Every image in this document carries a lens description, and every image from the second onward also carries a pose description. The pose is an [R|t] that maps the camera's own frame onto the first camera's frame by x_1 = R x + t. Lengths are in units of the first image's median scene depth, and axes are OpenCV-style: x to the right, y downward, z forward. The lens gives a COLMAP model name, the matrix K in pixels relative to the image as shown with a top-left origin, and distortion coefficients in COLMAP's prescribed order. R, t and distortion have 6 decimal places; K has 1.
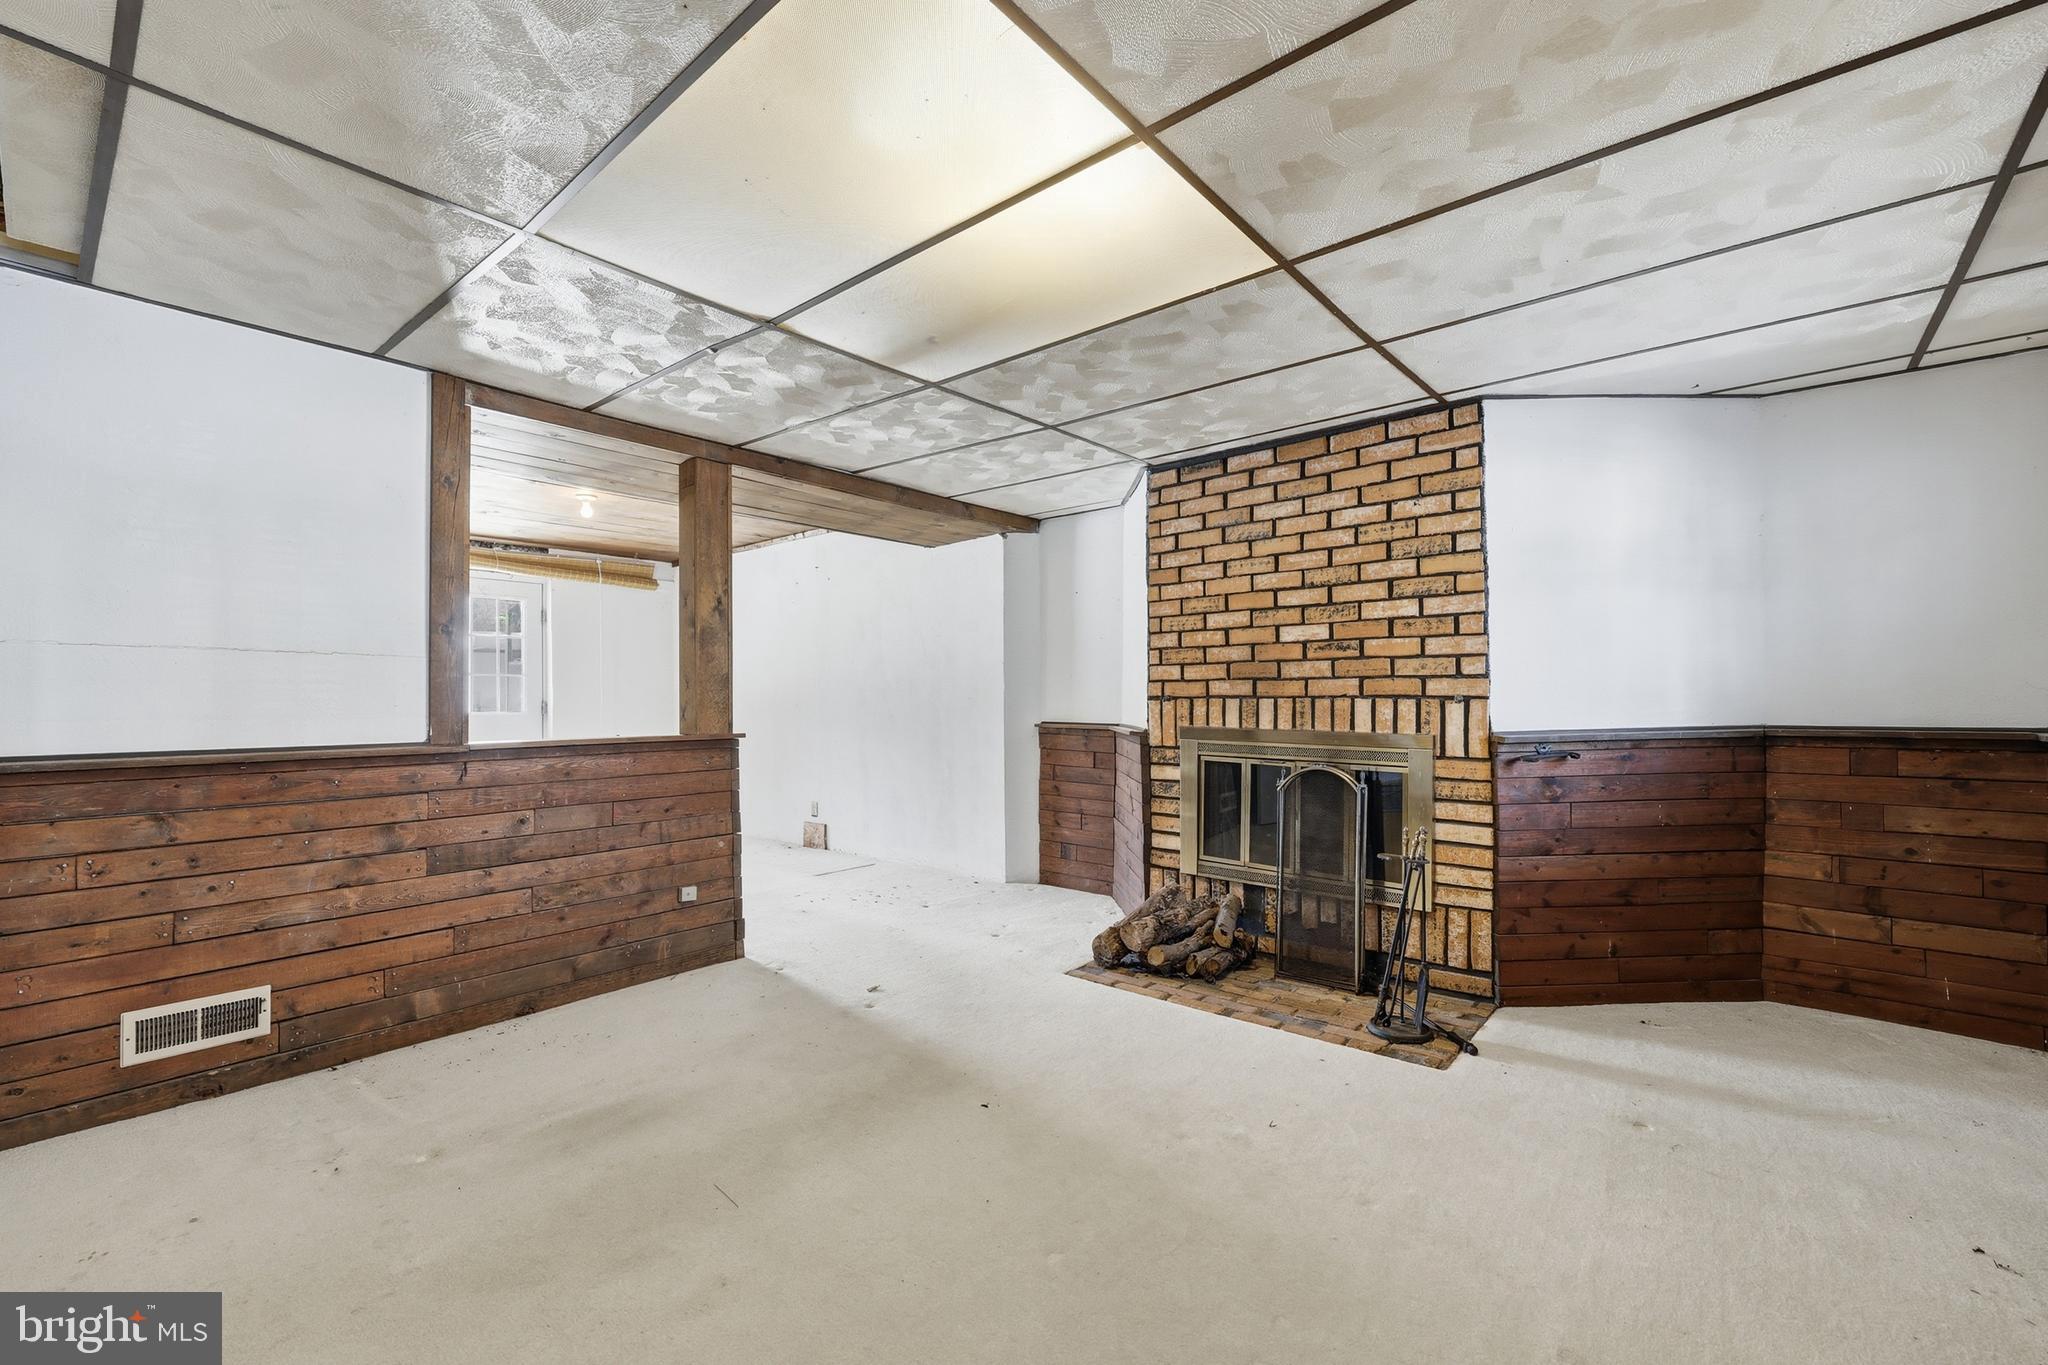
lens RADIAL K [[840.4, 0, 1030.9], [0, 840.4, 687.0], [0, 0, 1]] dist [0.003503, 0.000256]
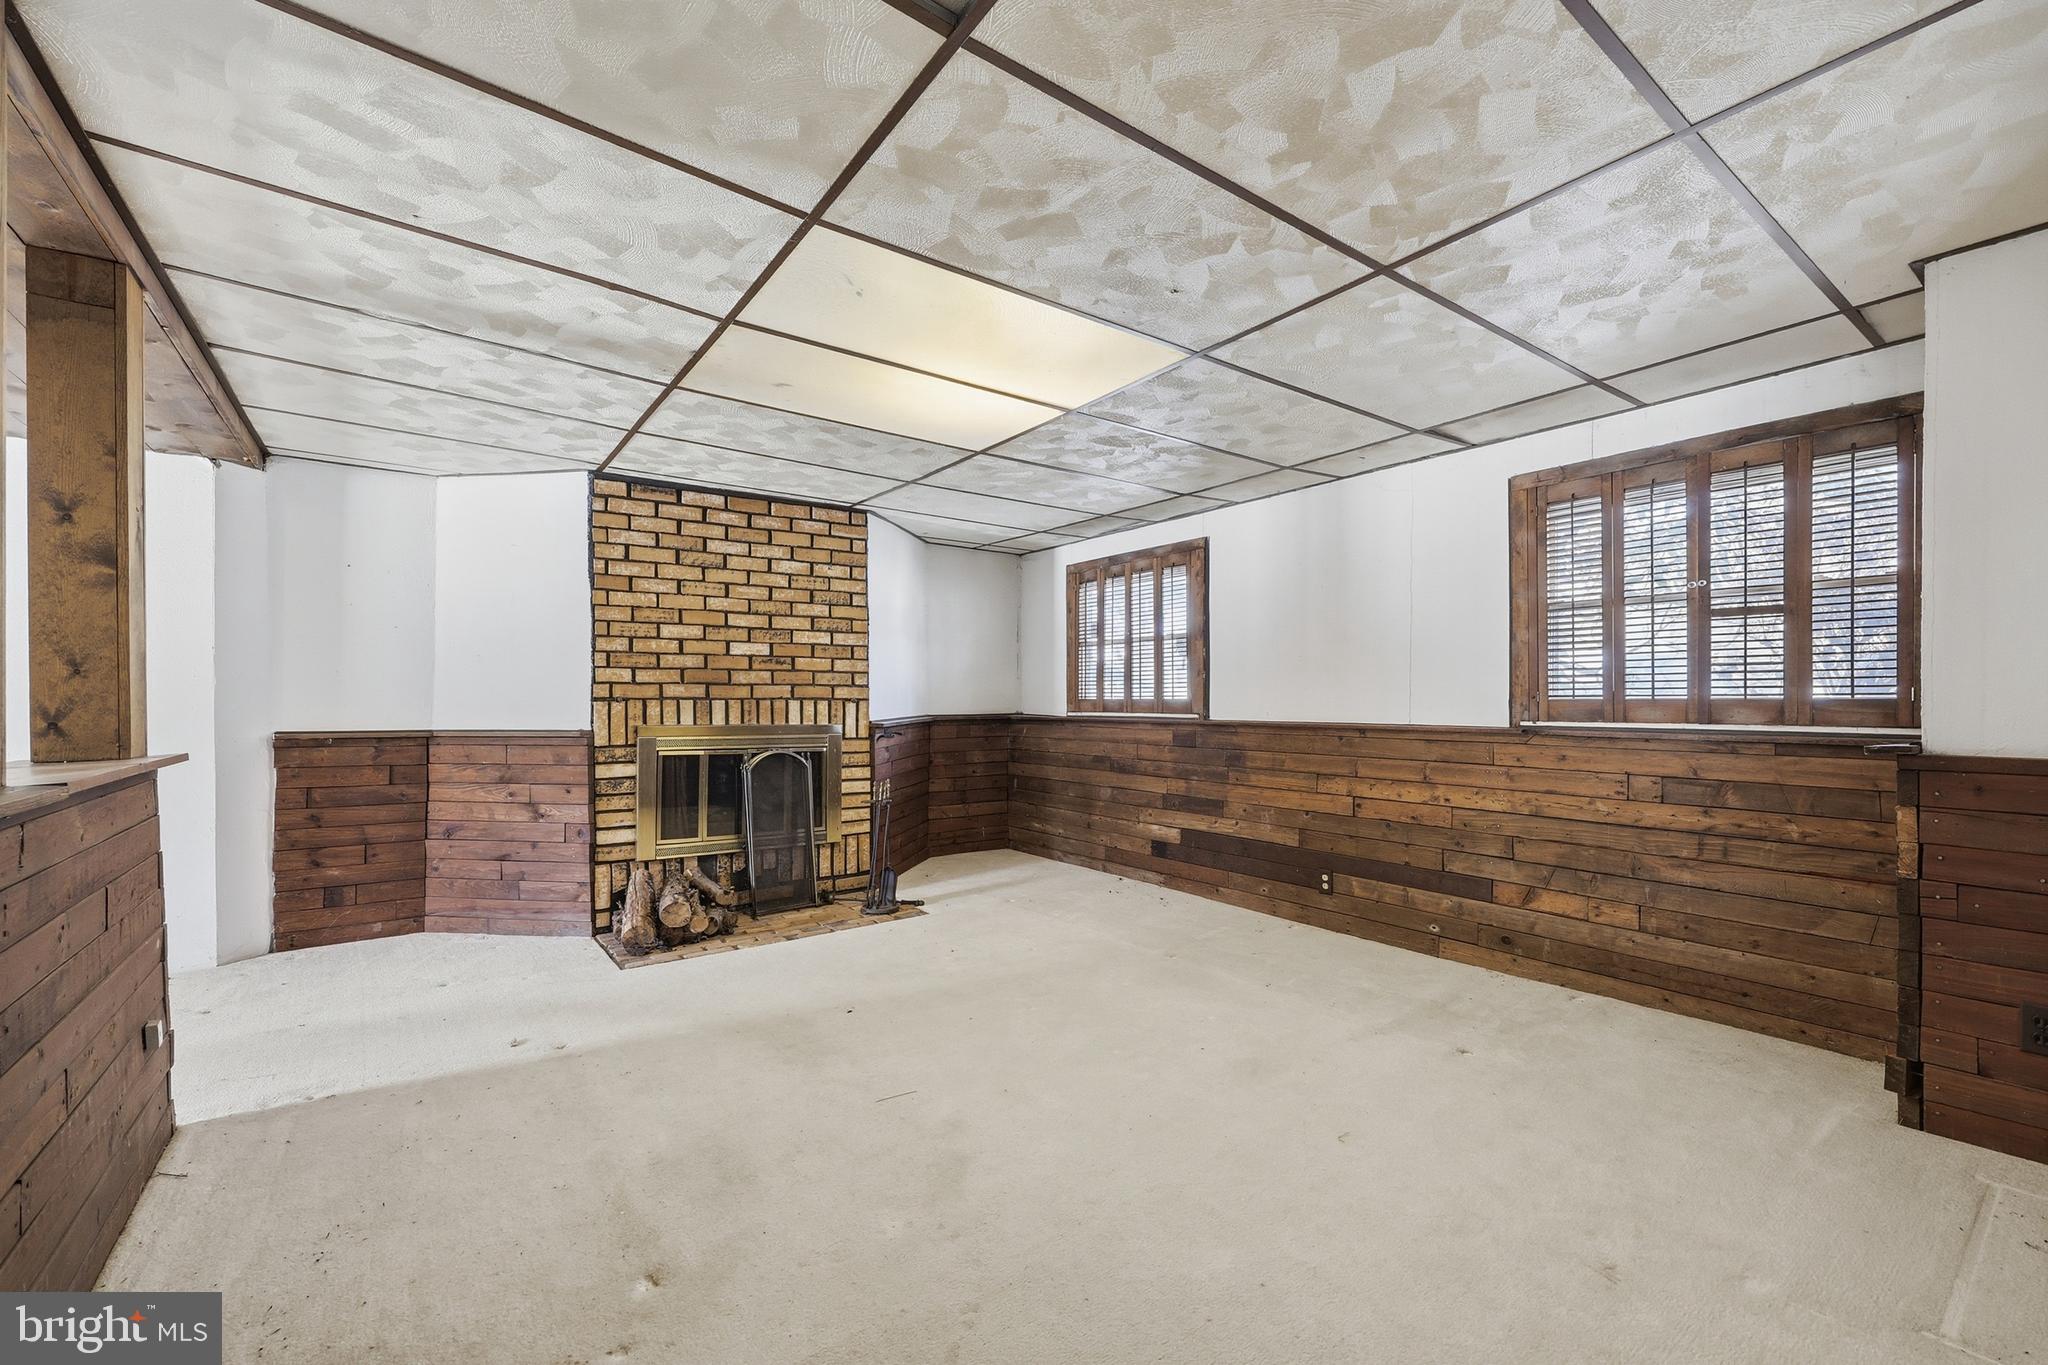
lens RADIAL K [[840.4, 0, 1028.4], [0, 840.4, 699.2], [0, 0, 1]] dist [0.003503, 0.000256]
pose [[0.238524, 0.006105, 0.971117, -0.820714], [-0.011187, 0.999931, -0.003538, 0.012284], [-0.971072, -0.010020, 0.238576, 0.281951]]
